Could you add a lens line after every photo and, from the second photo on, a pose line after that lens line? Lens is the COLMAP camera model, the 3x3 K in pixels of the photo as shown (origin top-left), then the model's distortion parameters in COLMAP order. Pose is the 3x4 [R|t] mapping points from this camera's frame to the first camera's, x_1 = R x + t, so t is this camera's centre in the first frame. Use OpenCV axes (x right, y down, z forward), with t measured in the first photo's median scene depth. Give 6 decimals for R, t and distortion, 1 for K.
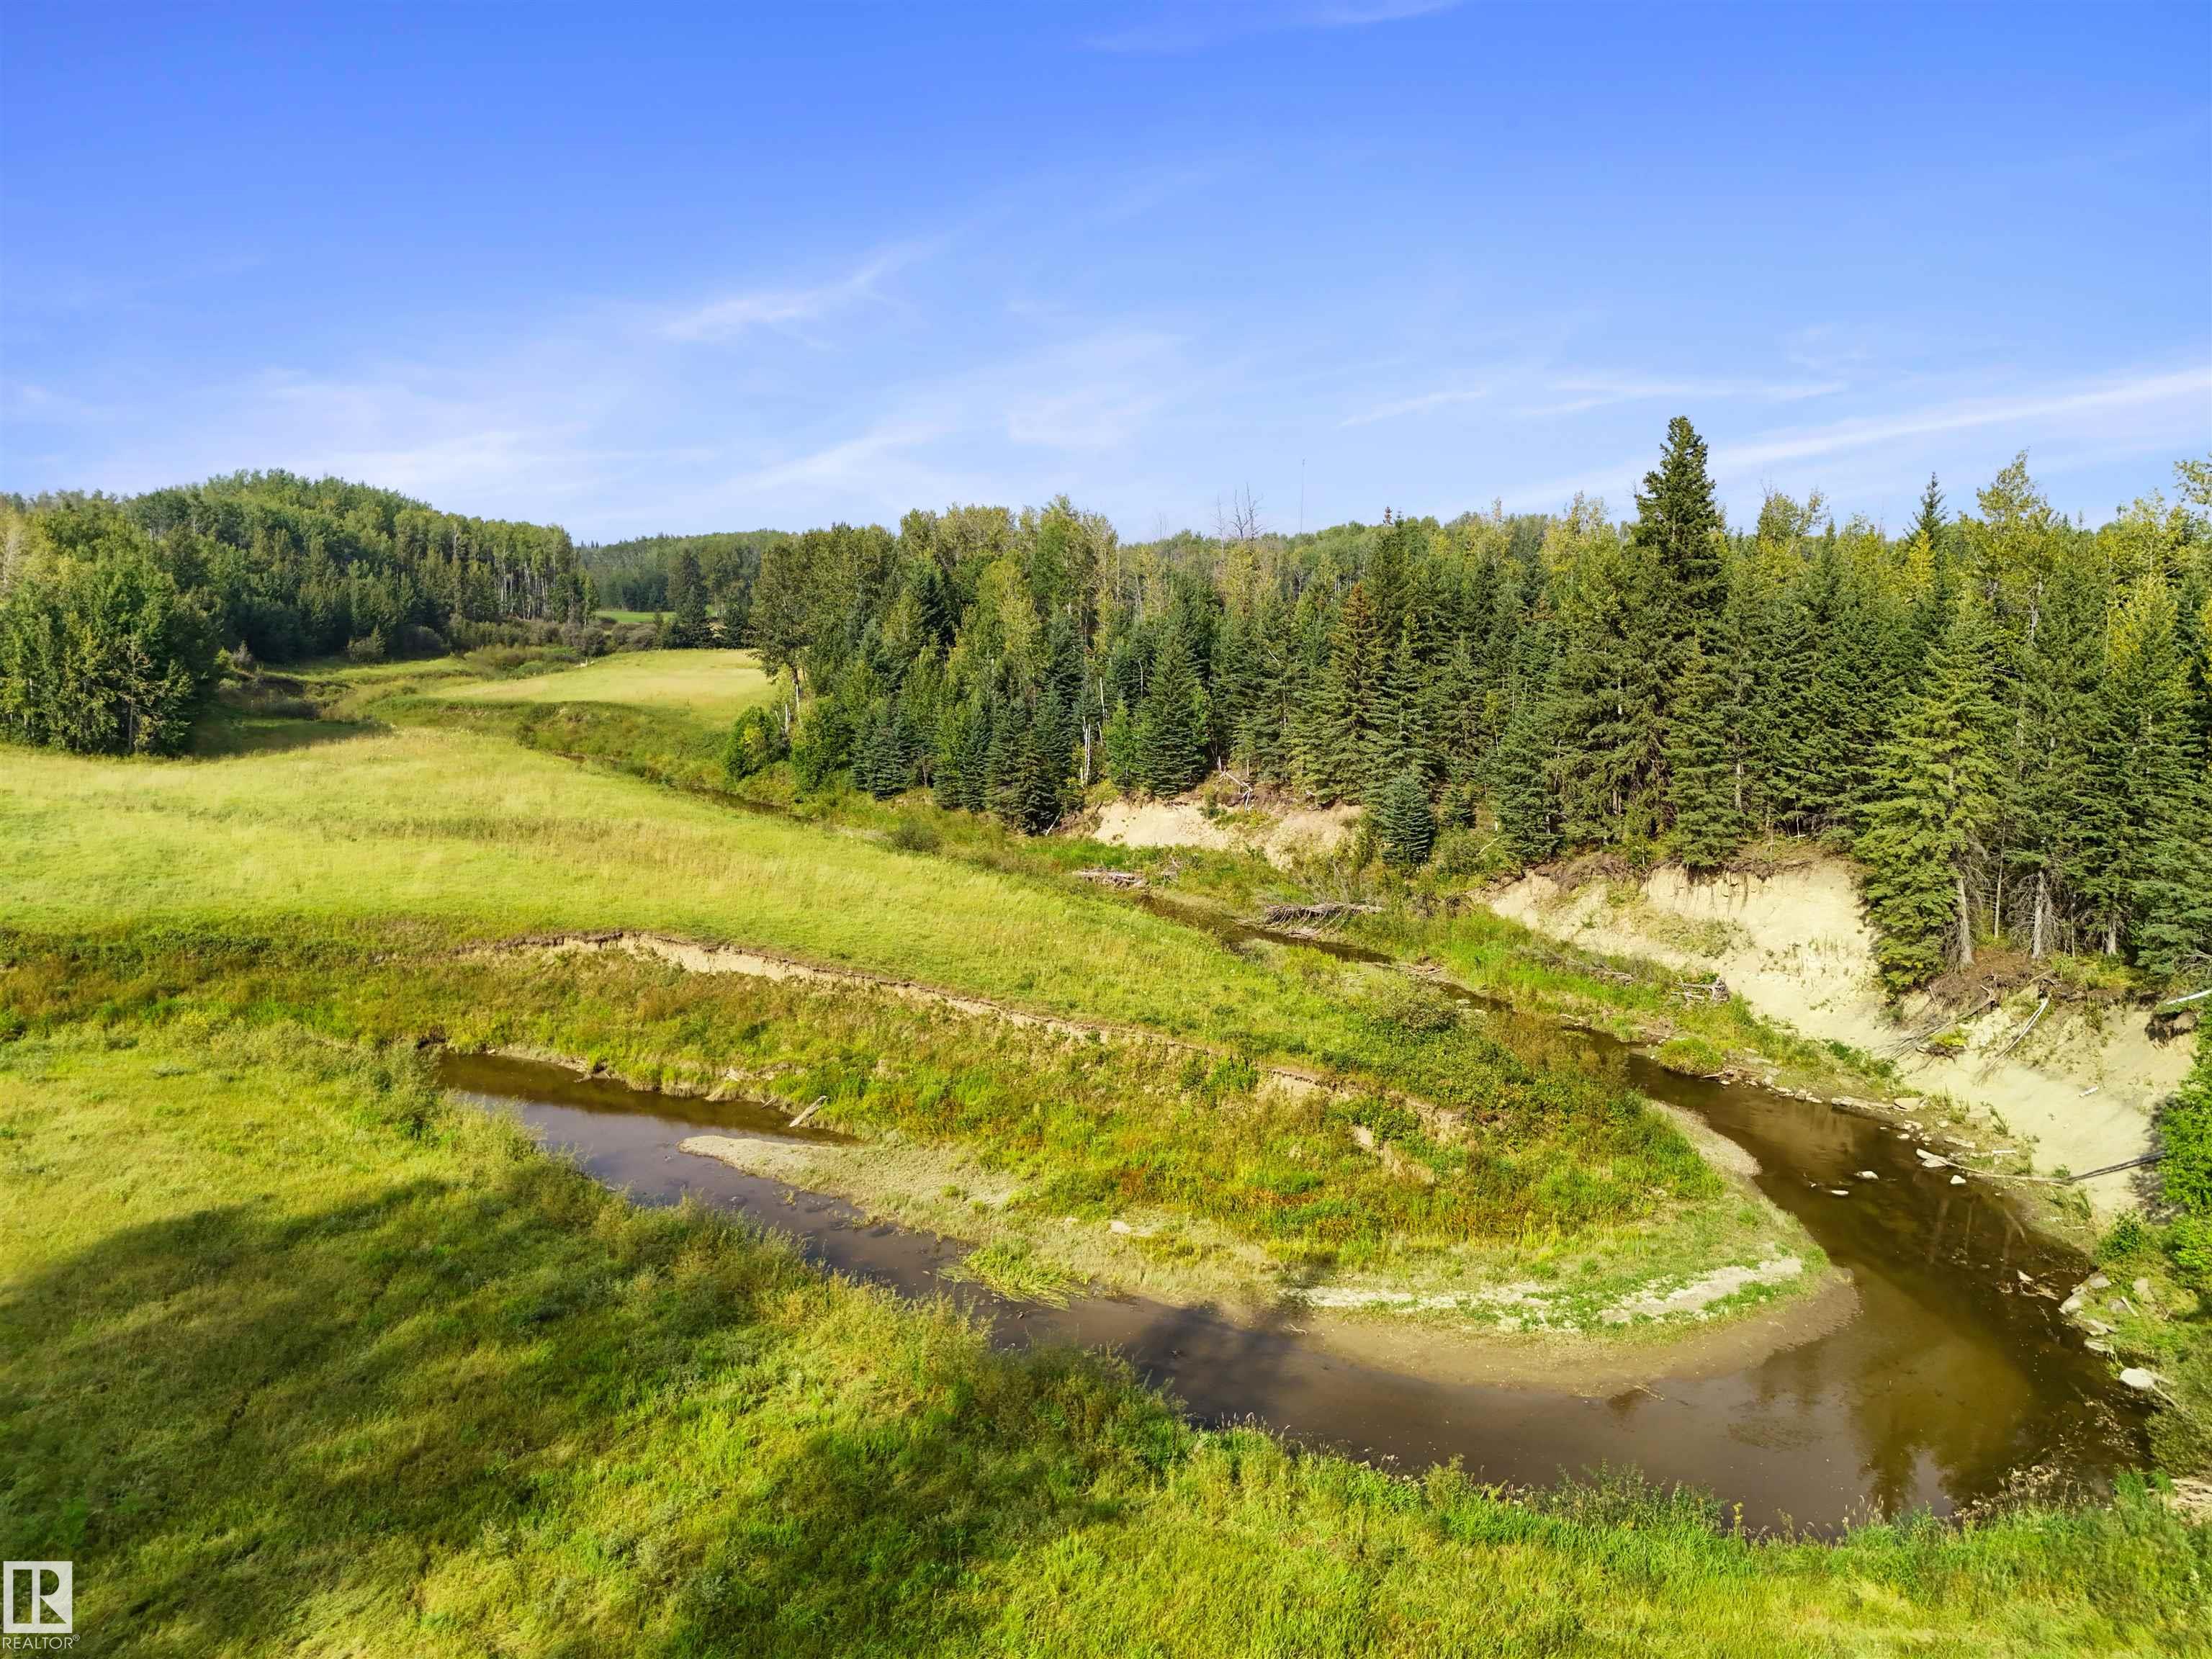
lens RADIAL K [[1649.2, 0, 1104.3], [0, 1649.2, 825.9], [0, 0, 1]] dist [0.095881, -0.109344]
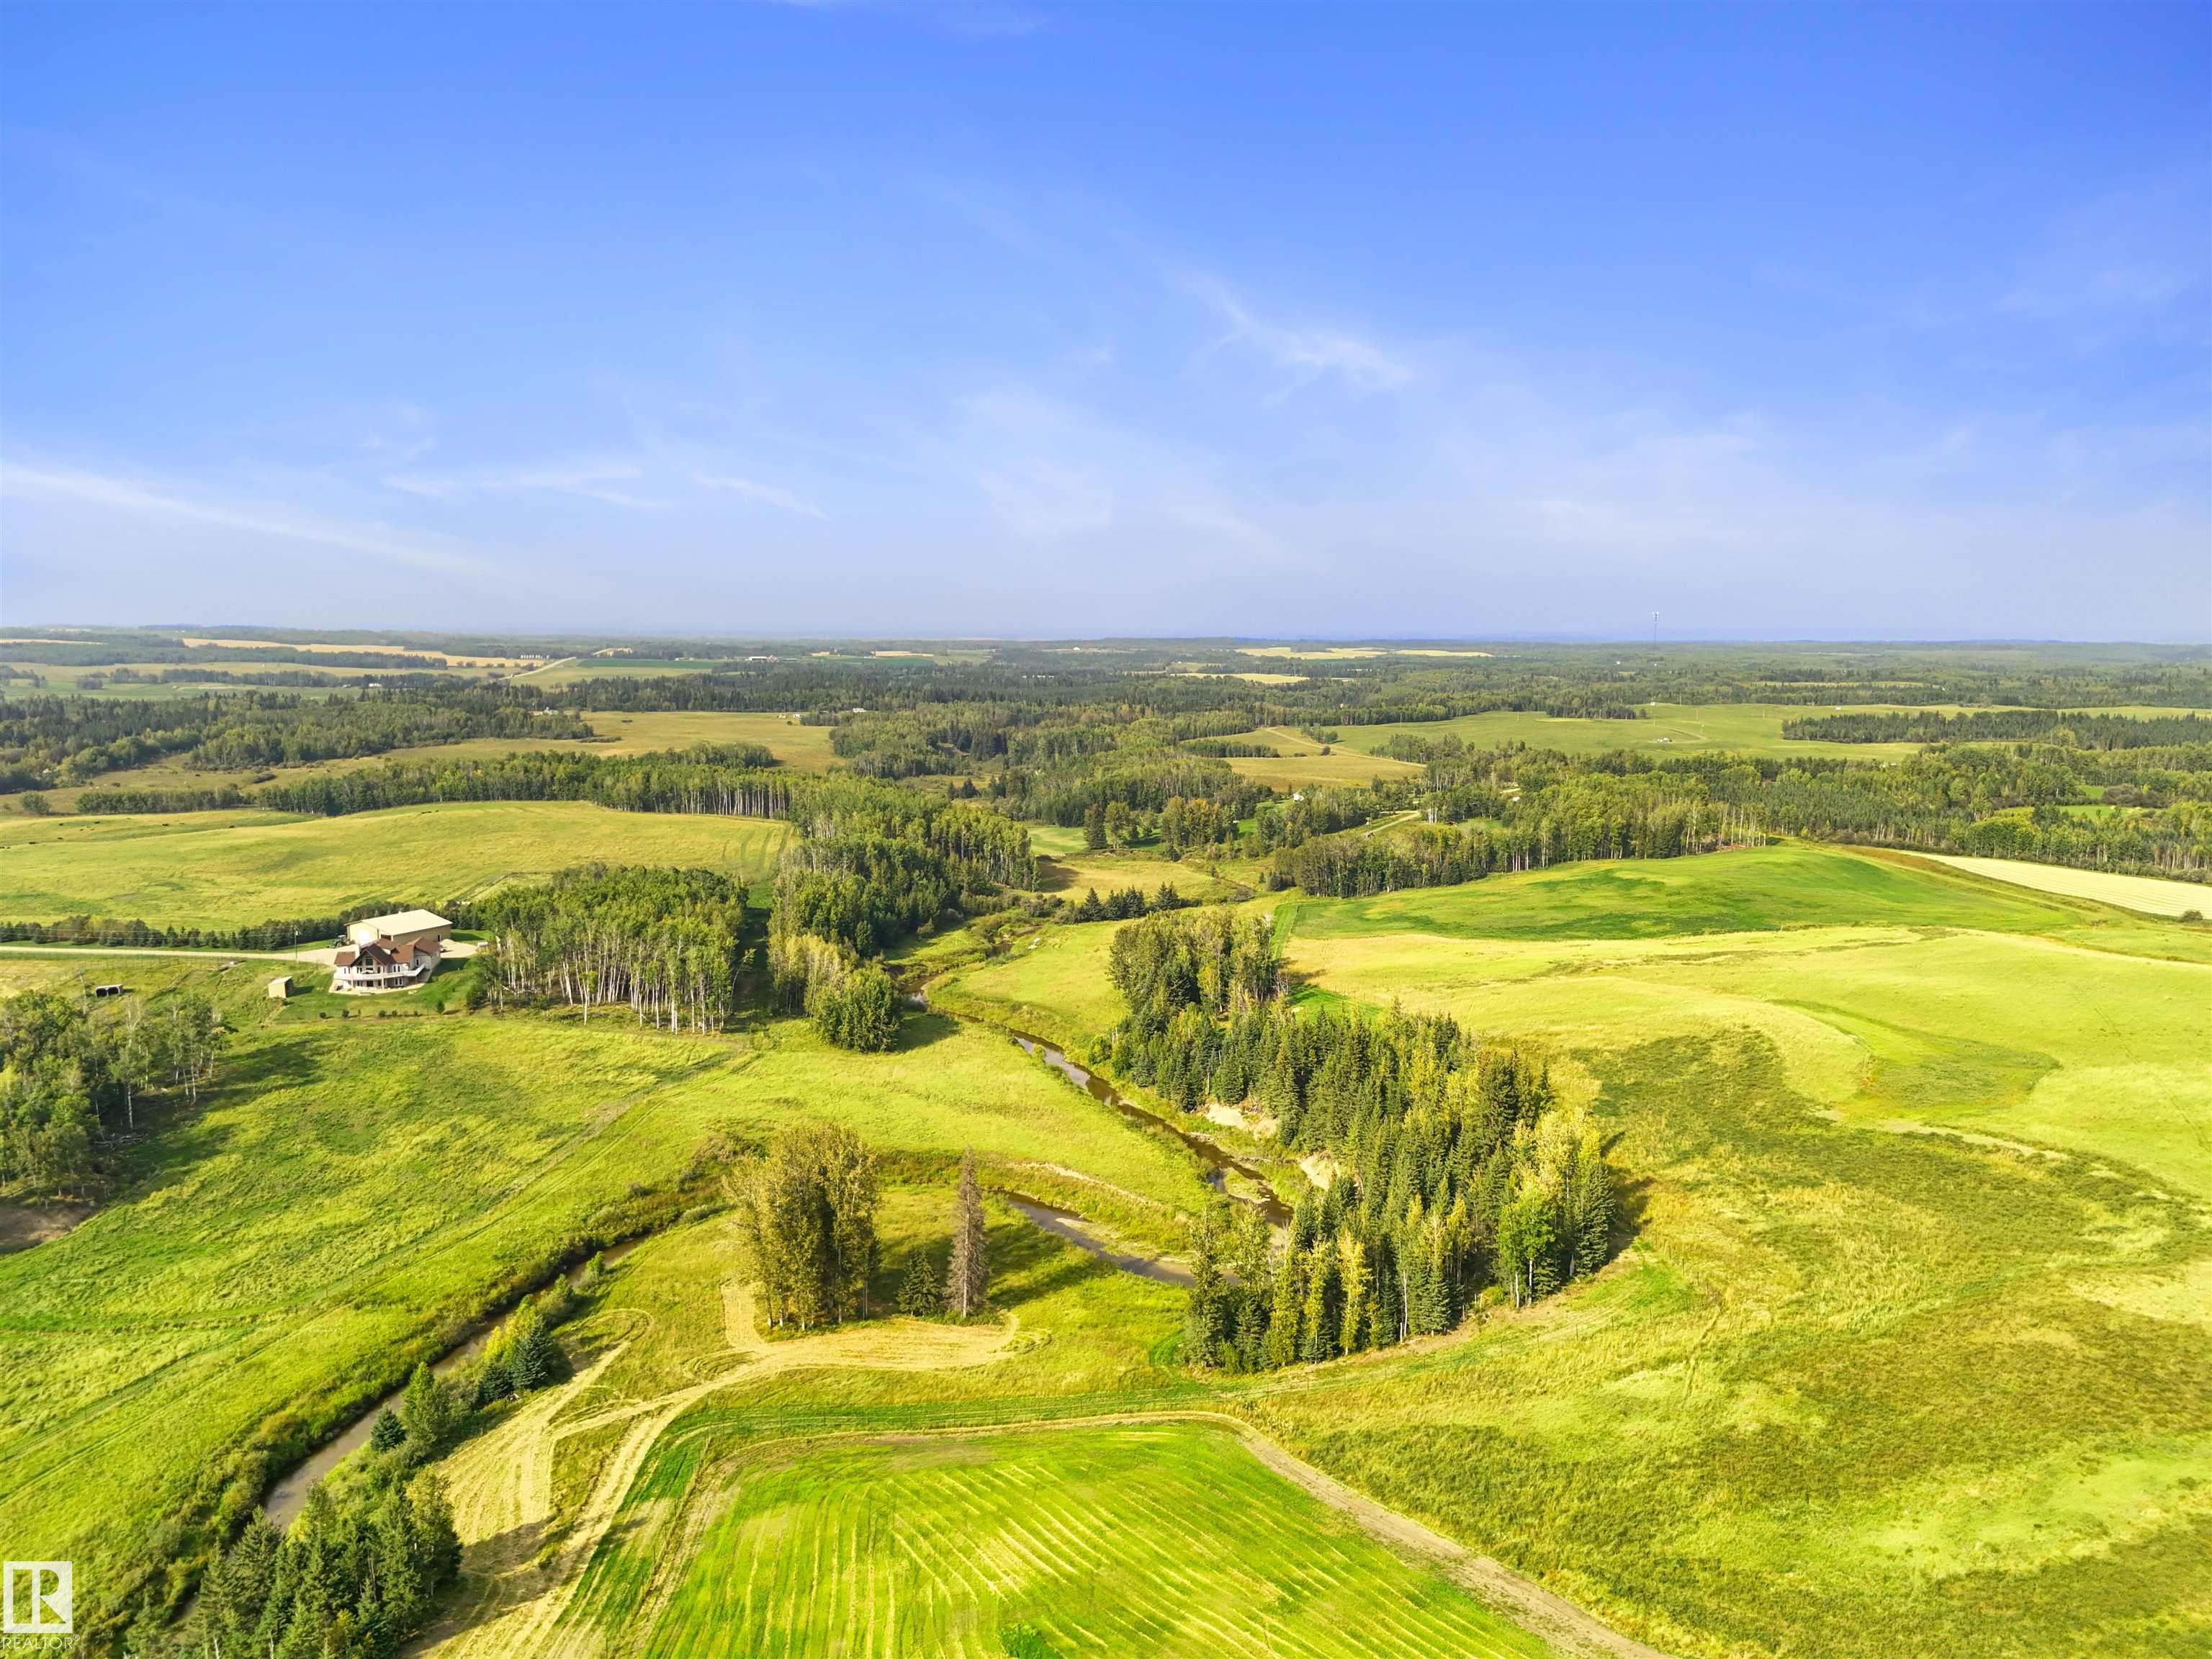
lens RADIAL K [[1649.2, 0, 1104.3], [0, 1649.2, 825.9], [0, 0, 1]] dist [0.095881, -0.109344]
pose [[0.968230, 0.023061, -0.248994, 0.314899], [-0.031788, 0.999011, -0.031084, -0.240650], [0.248031, 0.038012, 0.968006, -1.094849]]
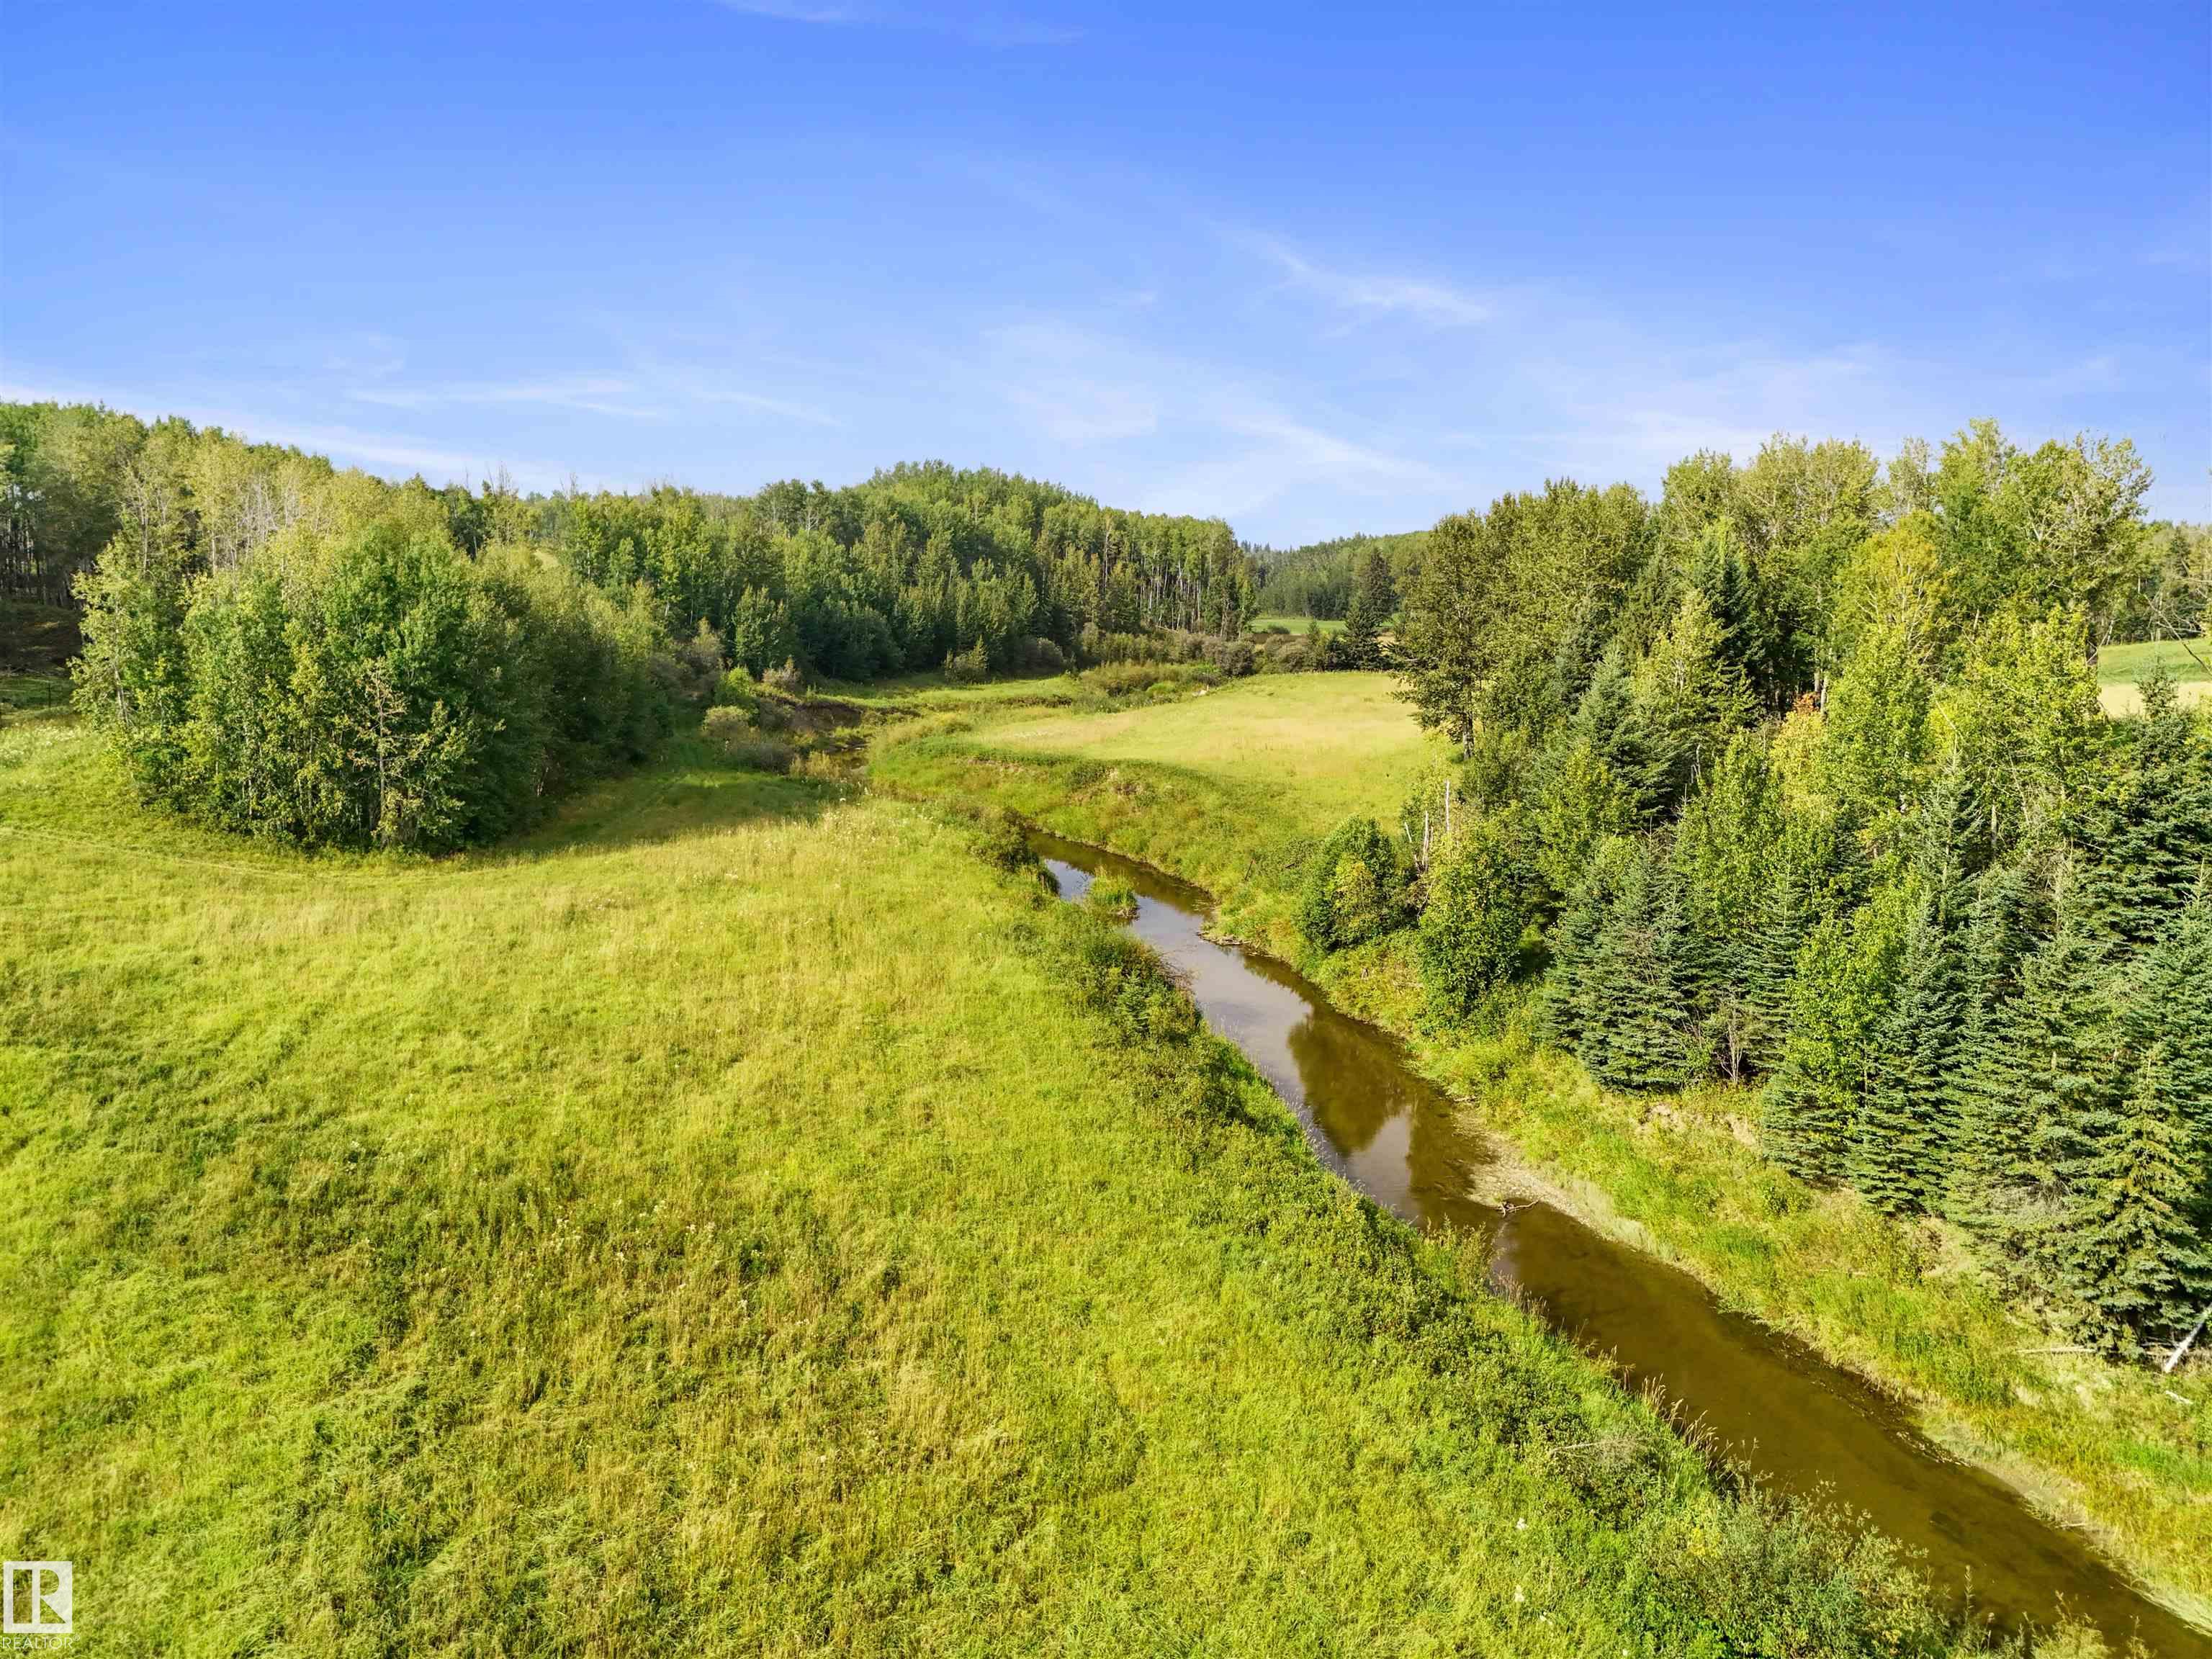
lens RADIAL K [[1649.2, 0, 1104.3], [0, 1649.2, 825.9], [0, 0, 1]] dist [0.095881, -0.109344]
pose [[0.913090, 0.064105, -0.402687, -0.059859], [-0.065676, 0.997792, 0.009921, -0.053564], [0.402434, 0.017388, 0.915284, 0.385733]]
